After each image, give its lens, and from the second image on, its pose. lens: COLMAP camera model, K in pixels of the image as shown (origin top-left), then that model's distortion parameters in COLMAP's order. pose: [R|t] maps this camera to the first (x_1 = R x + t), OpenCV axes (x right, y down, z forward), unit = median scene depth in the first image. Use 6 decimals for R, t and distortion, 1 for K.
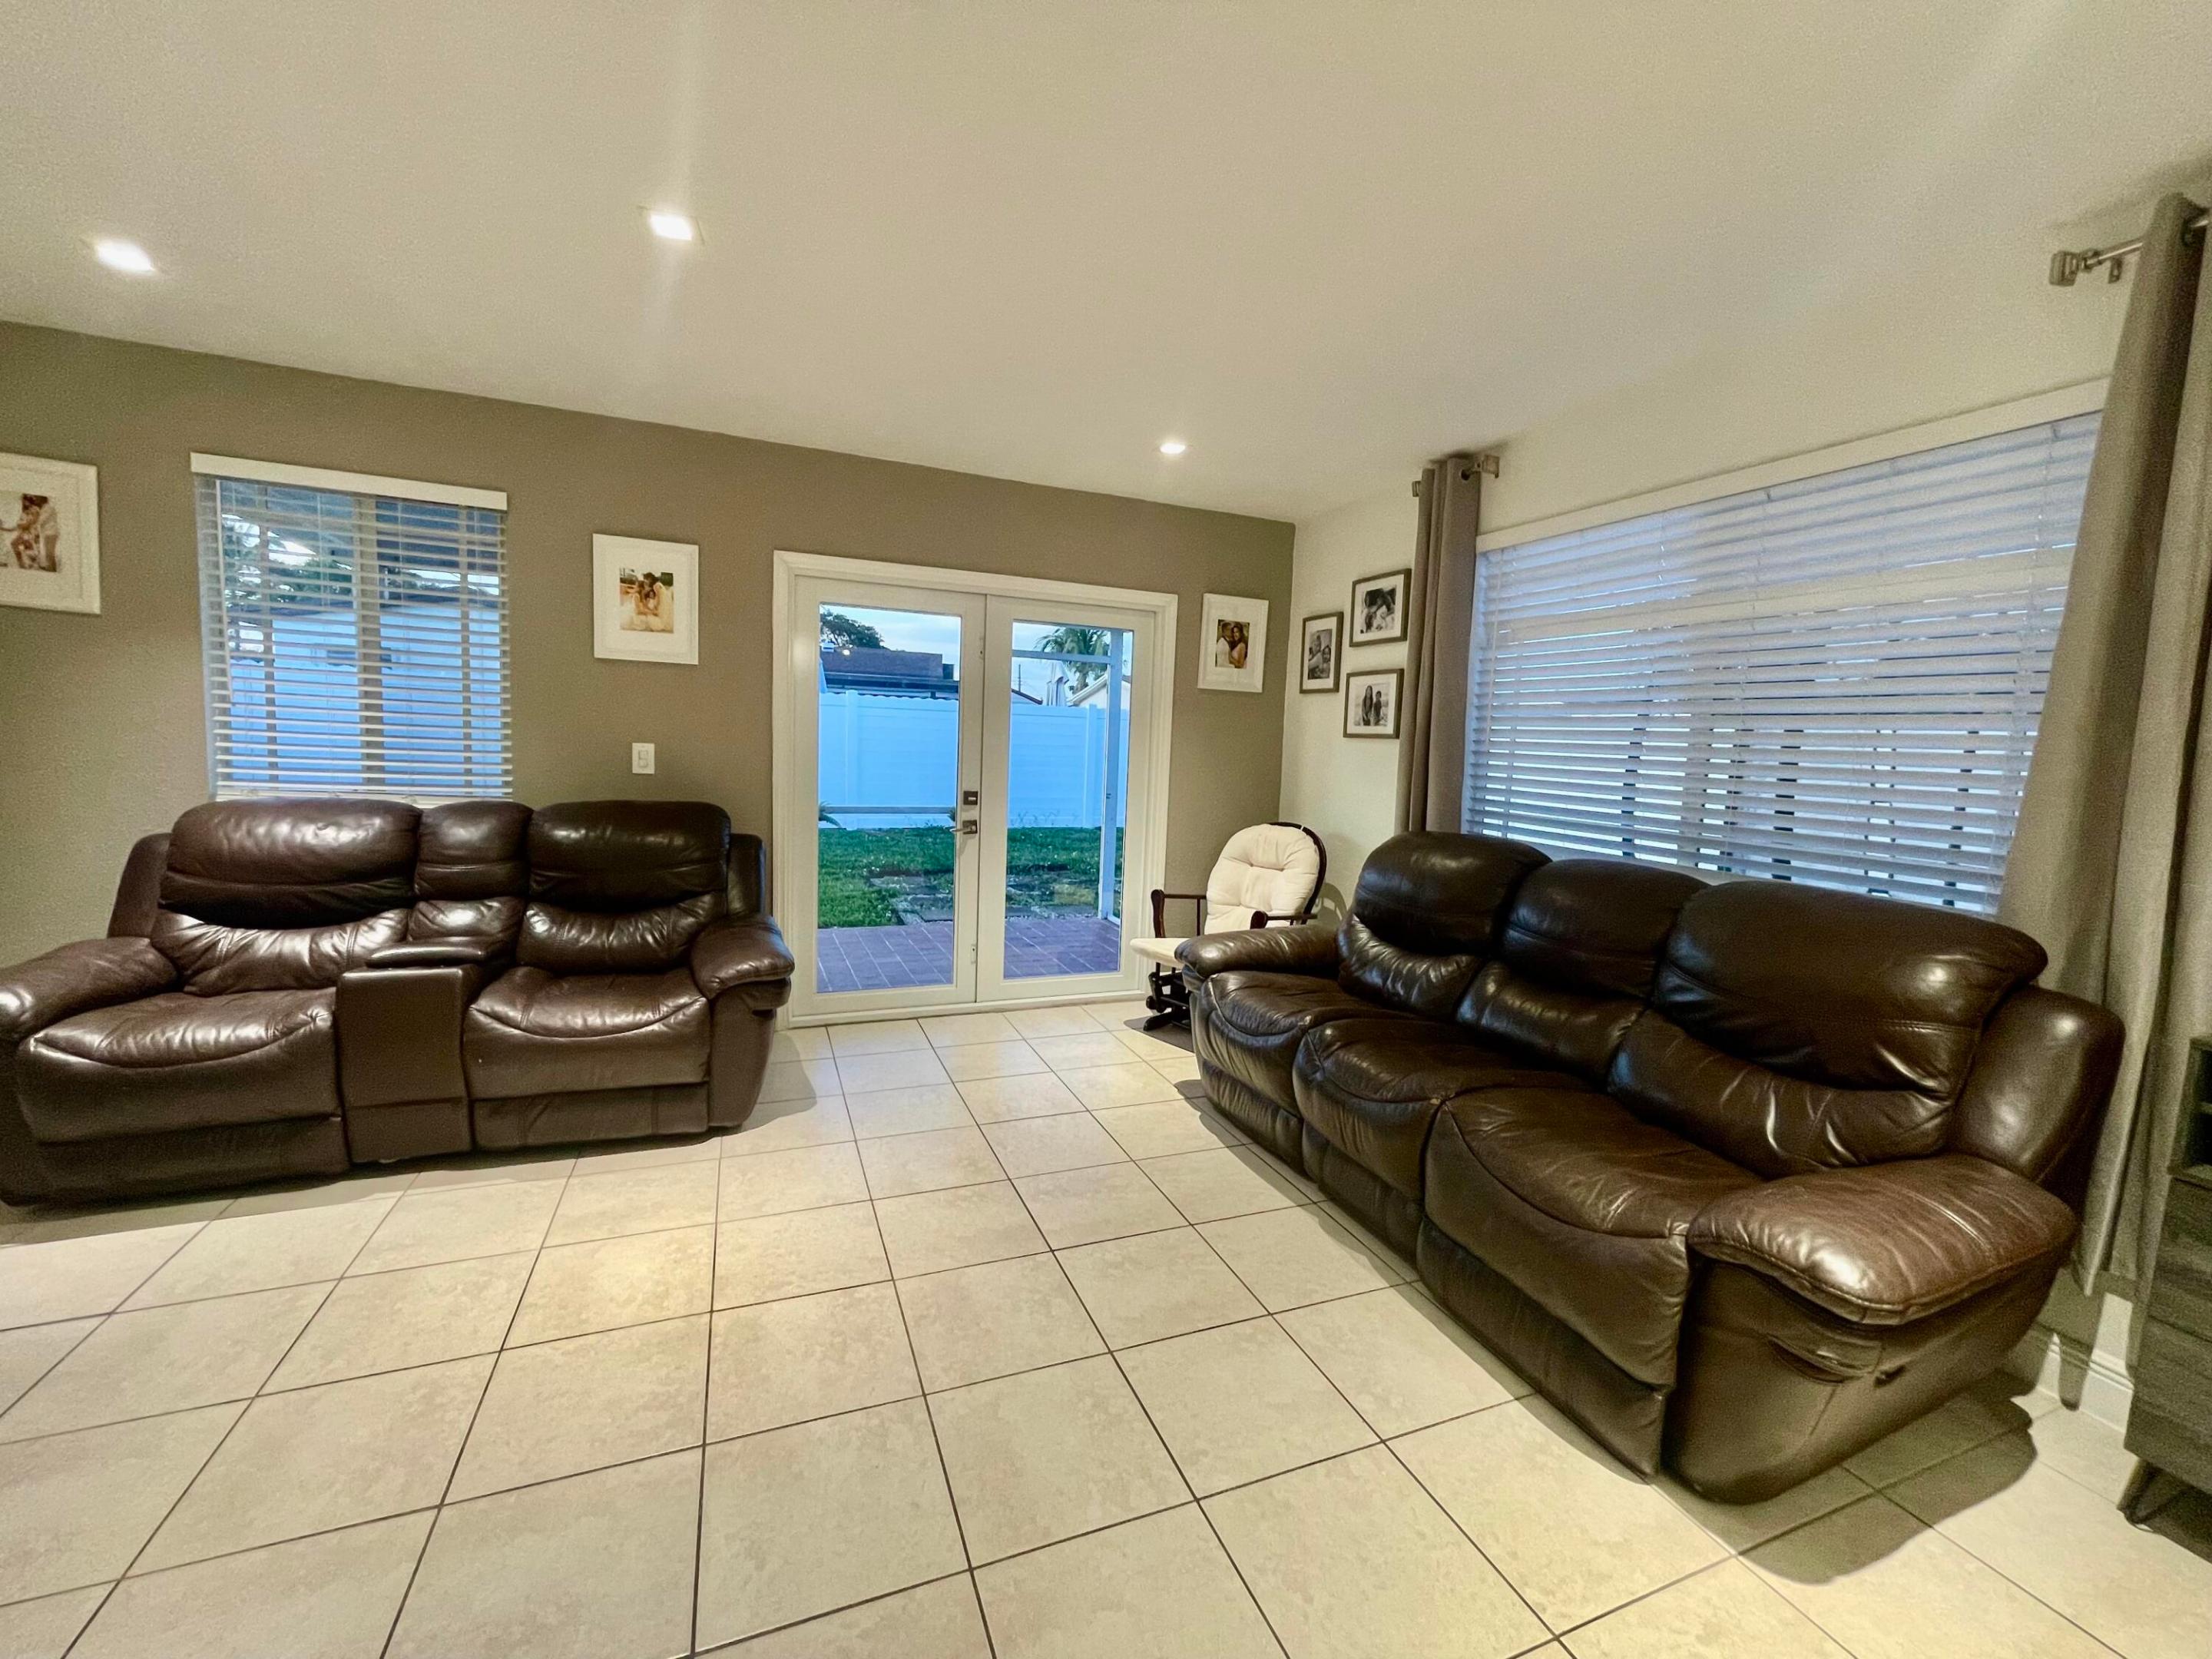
lens RADIAL K [[896.8, 0, 1107.5], [0, 896.8, 829.8], [0, 0, 1]] dist [-0.003232, -0.000002]
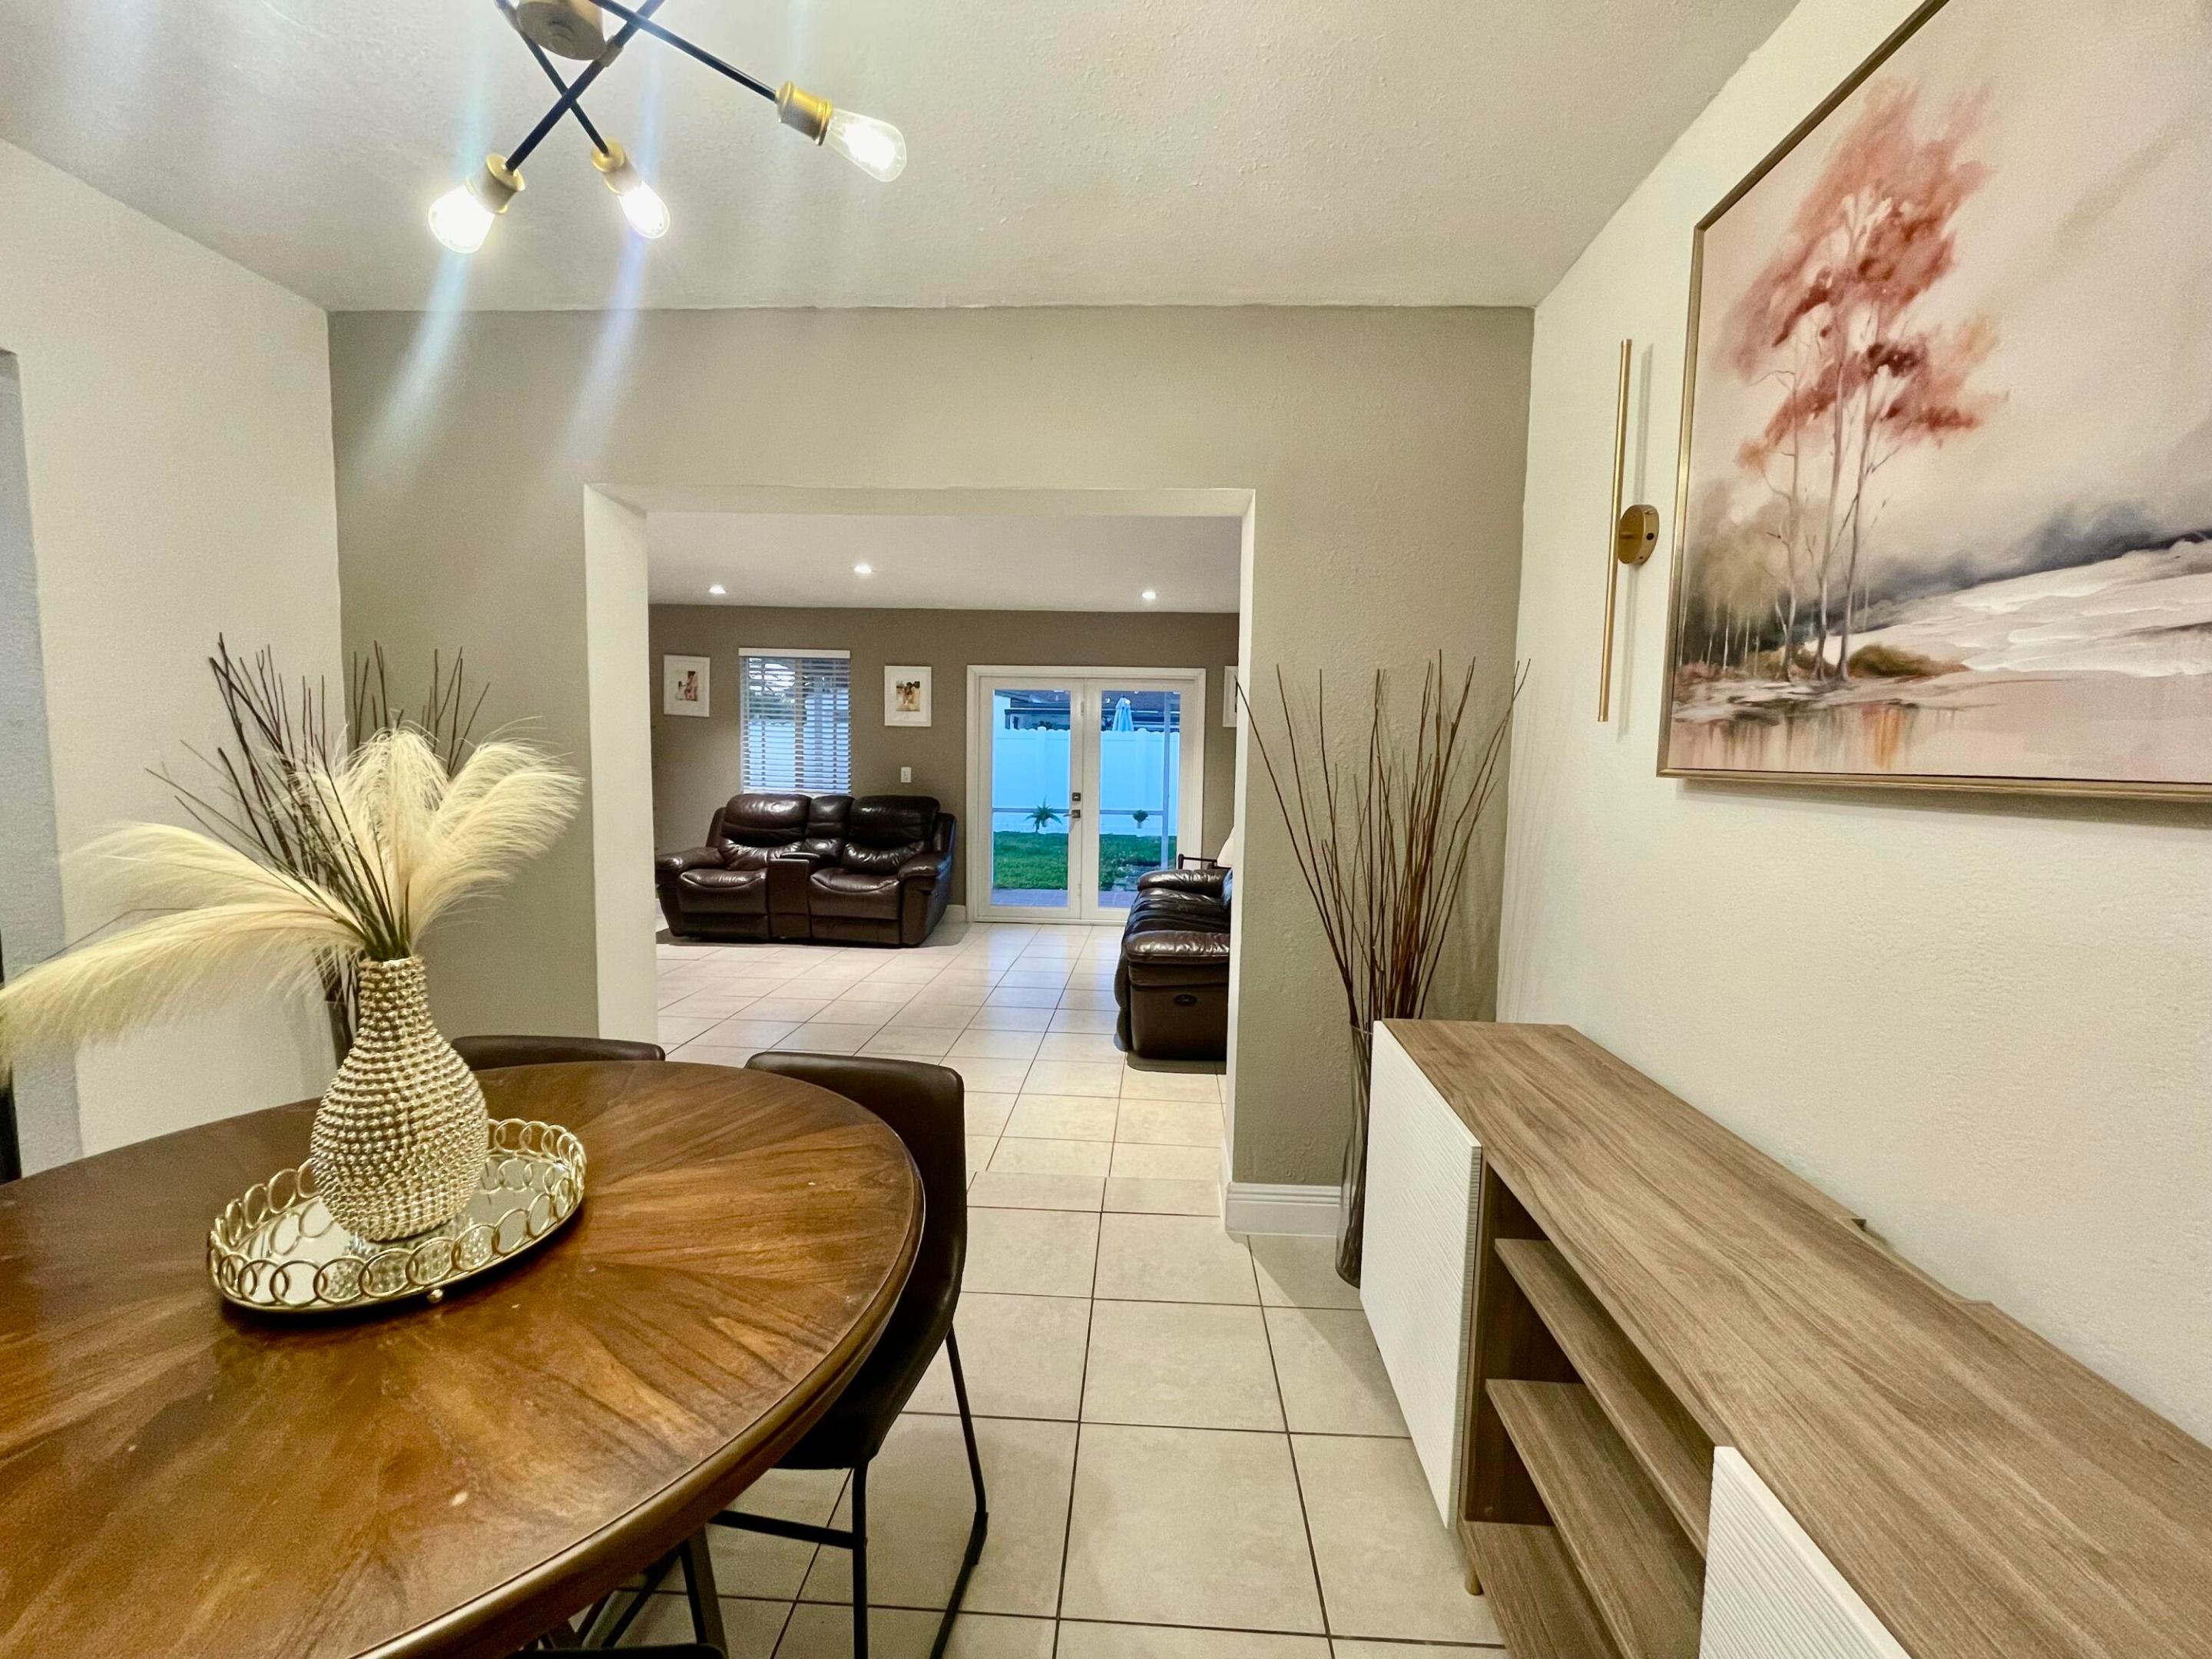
lens RADIAL K [[896.8, 0, 1113.0], [0, 896.8, 830.8], [0, 0, 1]] dist [-0.003232, -0.000002]
pose [[0.904118, 0.013889, -0.427057, 0.881930], [-0.027282, 0.999309, -0.025259, 0.096750], [0.426411, 0.034488, 0.903872, -0.702113]]
